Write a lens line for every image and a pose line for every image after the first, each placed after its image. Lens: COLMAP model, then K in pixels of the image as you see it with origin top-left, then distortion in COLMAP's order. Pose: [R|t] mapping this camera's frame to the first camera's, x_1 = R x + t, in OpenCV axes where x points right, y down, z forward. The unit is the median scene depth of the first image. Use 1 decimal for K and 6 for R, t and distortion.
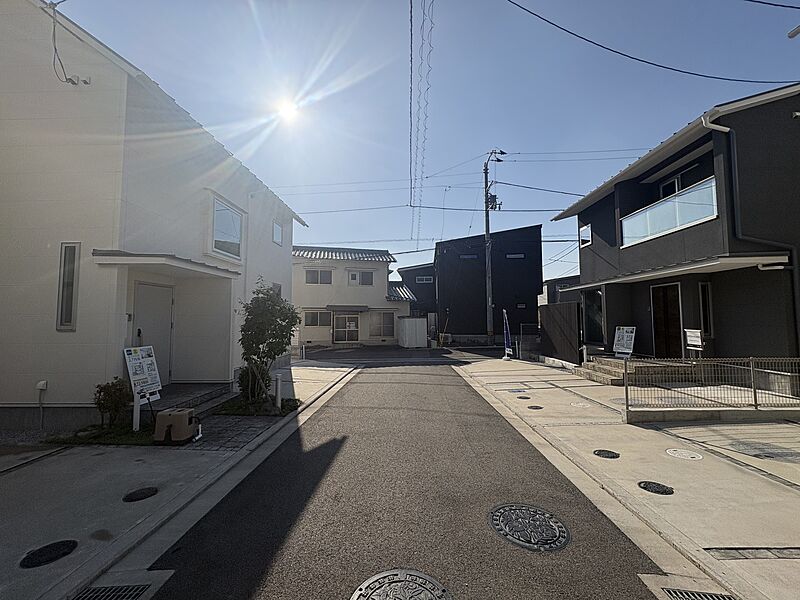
lens RADIAL K [[319.1, 0, 399.4], [0, 319.1, 298.6], [0, 0, 1]] dist [-0.001612, 0.000524]
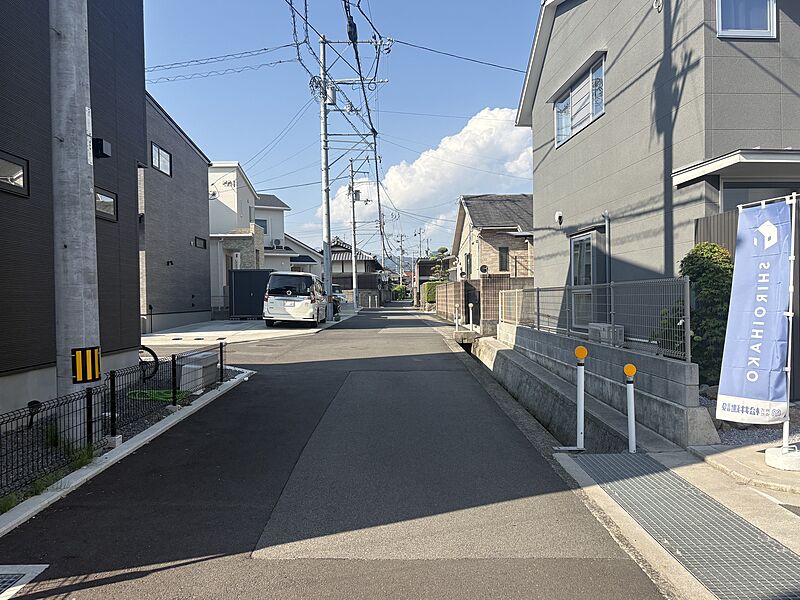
lens RADIAL K [[625.2, 0, 400.3], [0, 625.2, 300.4], [0, 0, 1]] dist [0.058565, -0.059858]
pose [[-0.100448, -0.004398, 0.994933, -0.024539], [-0.047427, 0.998875, -0.000373, 0.167980], [-0.993811, -0.047224, -0.100544, 2.006682]]
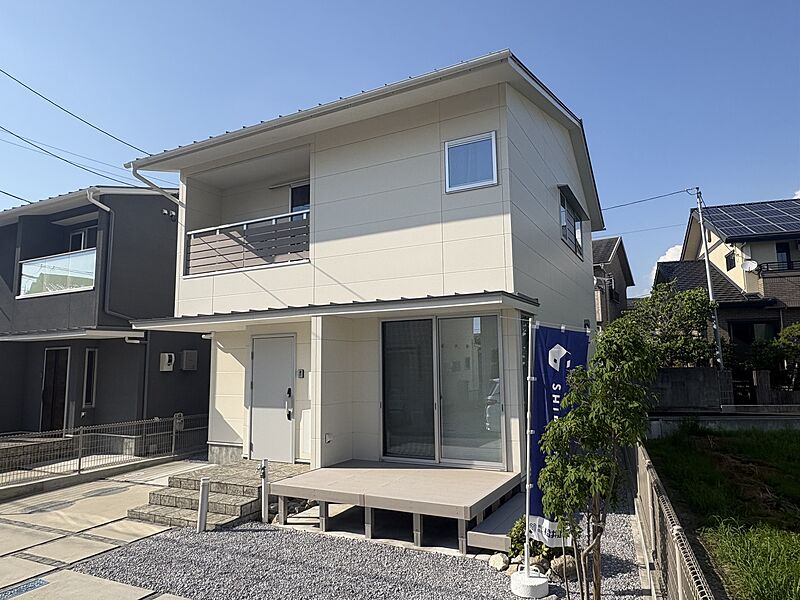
lens RADIAL K [[523.4, 0, 402.9], [0, 523.4, 300.8], [0, 0, 1]] dist [-0.010438, 0.005186]
pose [[0.436558, 0.106423, 0.893360, -0.047412], [-0.042992, 0.994312, -0.097440, -0.073575], [-0.898648, 0.004130, 0.438650, -0.477192]]
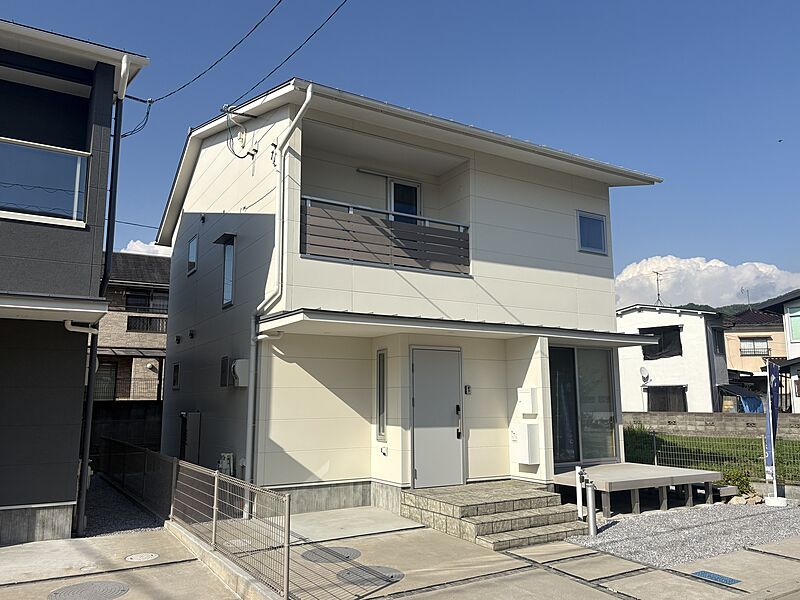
lens RADIAL K [[625.2, 0, 404.9], [0, 625.2, 301.2], [0, 0, 1]] dist [0.058565, -0.059858]
pose [[-0.542322, 0.137030, 0.828921, -0.148754], [-0.049228, 0.979732, -0.194168, 0.042184], [-0.838727, -0.146108, -0.524585, 0.830981]]
